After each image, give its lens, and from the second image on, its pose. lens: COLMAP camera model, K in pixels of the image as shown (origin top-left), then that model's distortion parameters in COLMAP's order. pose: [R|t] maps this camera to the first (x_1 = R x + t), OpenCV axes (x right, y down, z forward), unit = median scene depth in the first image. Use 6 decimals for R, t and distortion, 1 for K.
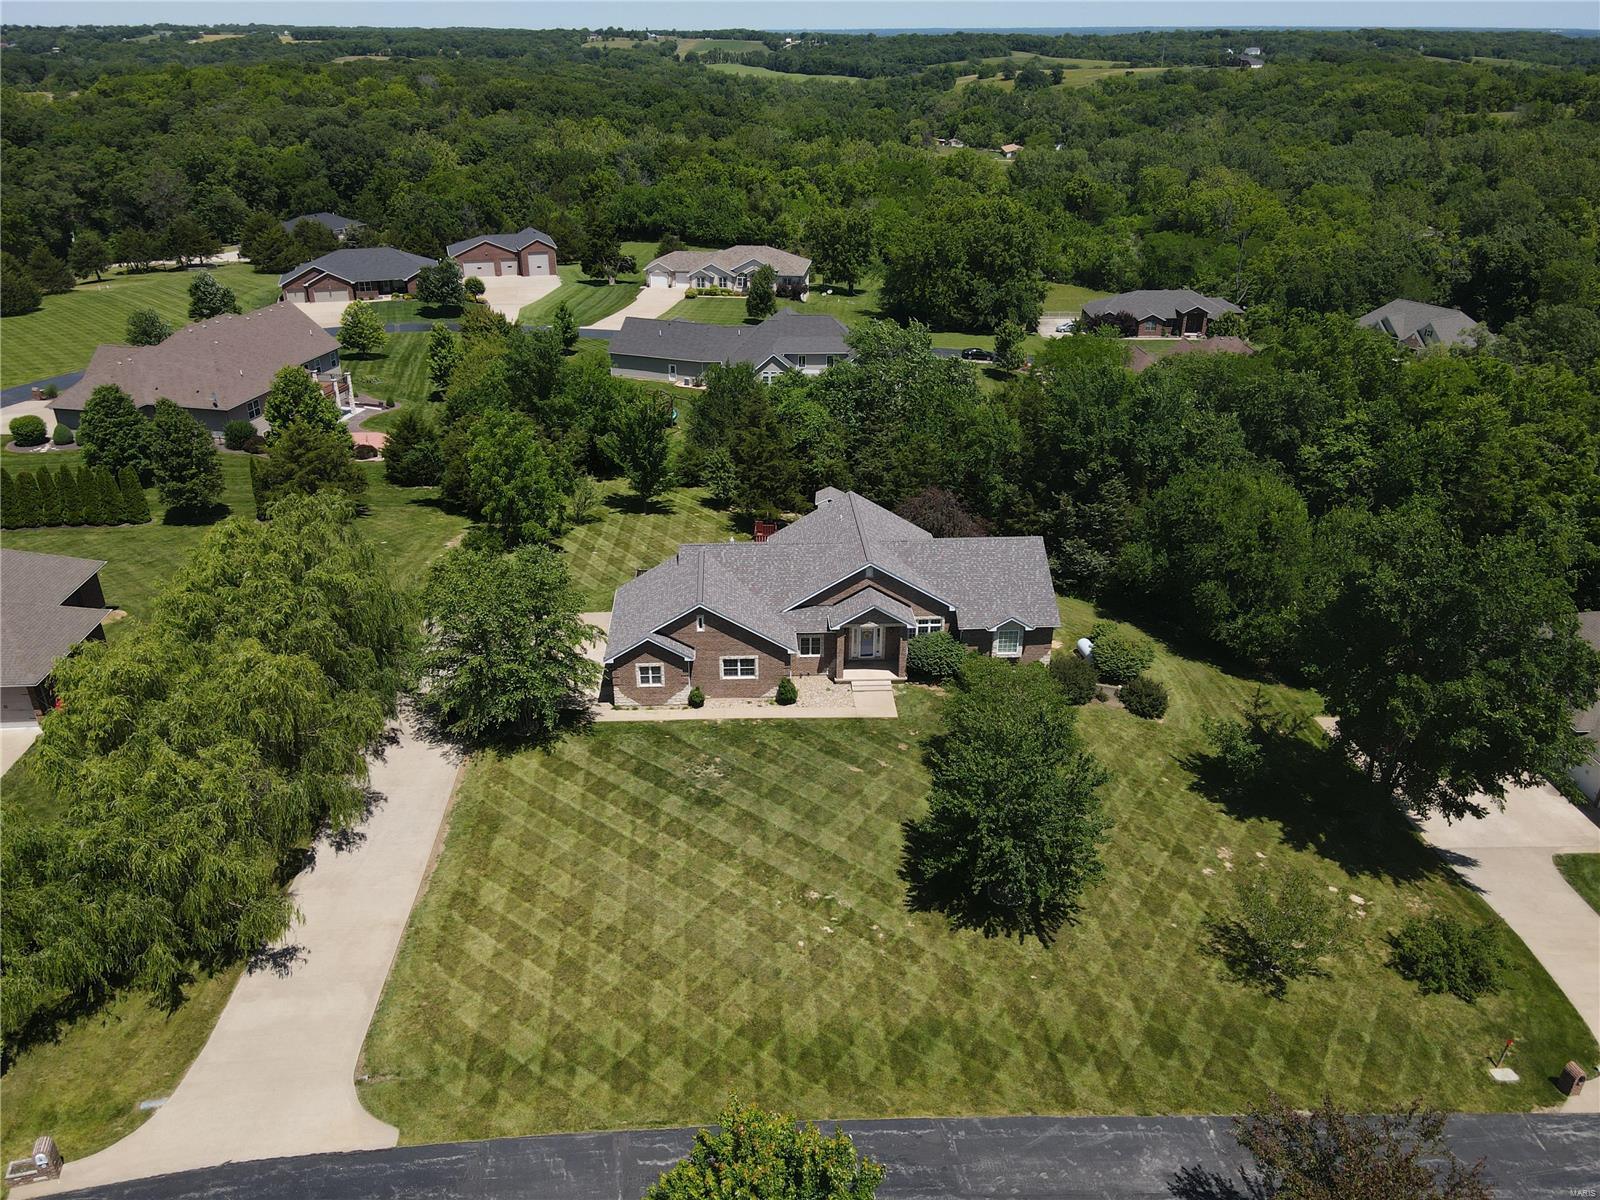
lens RADIAL K [[1175.0, 0, 791.9], [0, 1175.0, 601.5], [0, 0, 1]] dist [-0.014873, 0.053060]
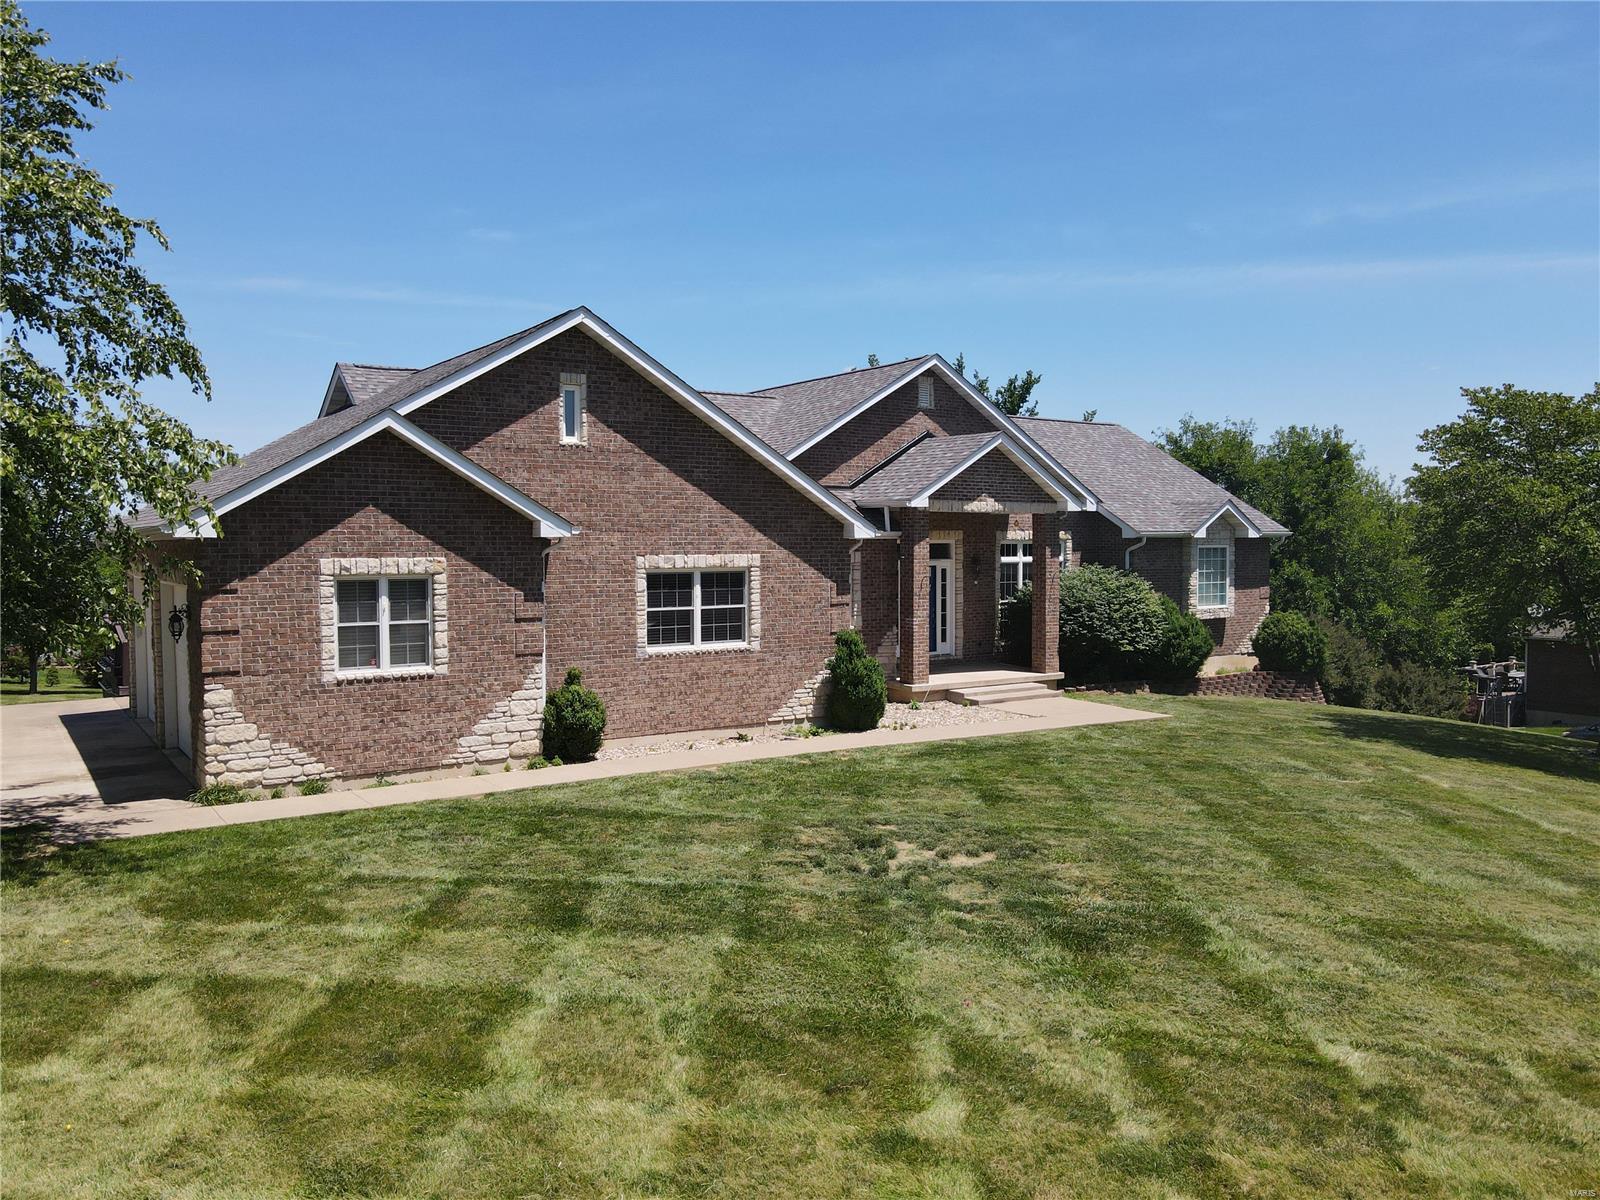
lens RADIAL K [[1175.0, 0, 791.9], [0, 1175.0, 601.5], [0, 0, 1]] dist [-0.014873, 0.053060]
pose [[0.852304, -0.031495, 0.522097, -0.170740], [0.234962, 0.914855, -0.328379, 0.151478], [-0.467301, 0.402552, 0.787135, 0.778149]]
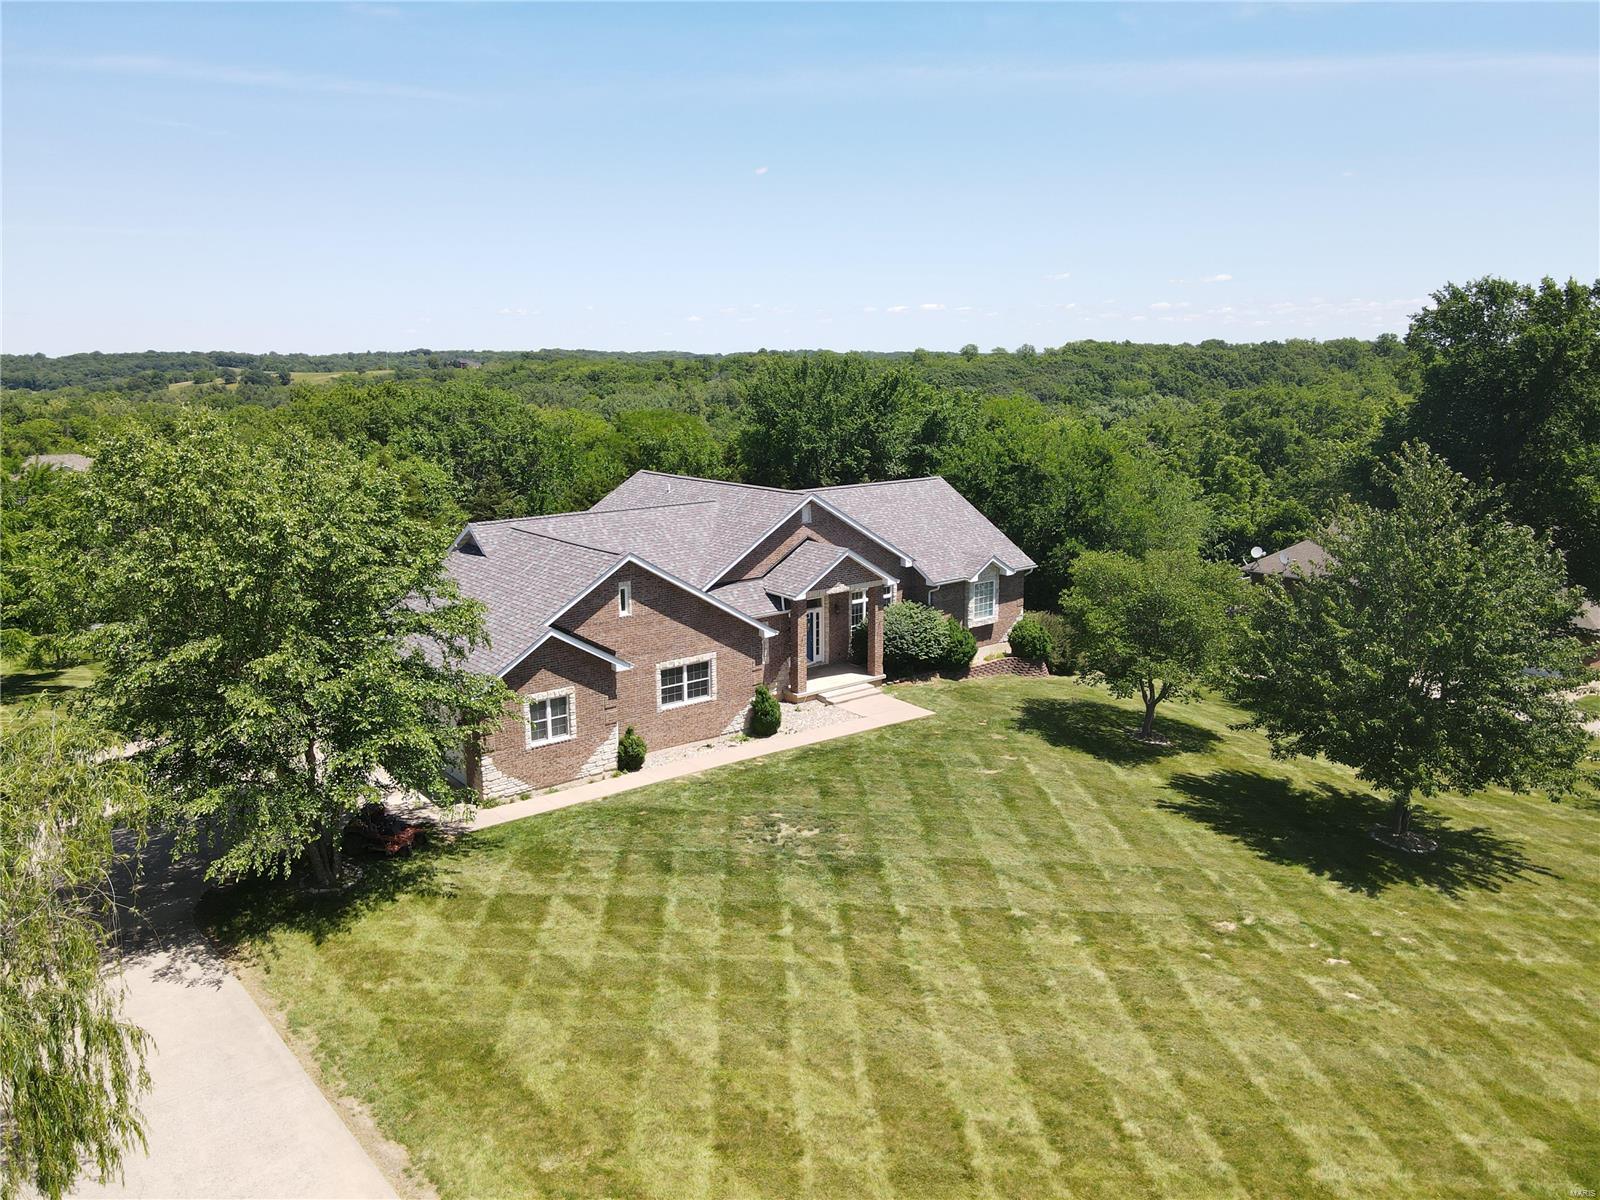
lens RADIAL K [[1175.0, 0, 791.9], [0, 1175.0, 601.5], [0, 0, 1]] dist [-0.014873, 0.053060]
pose [[0.811195, -0.125688, 0.571109, -0.312696], [0.261803, 0.951344, -0.162493, 0.122532], [-0.522897, 0.281331, 0.804631, 0.530089]]
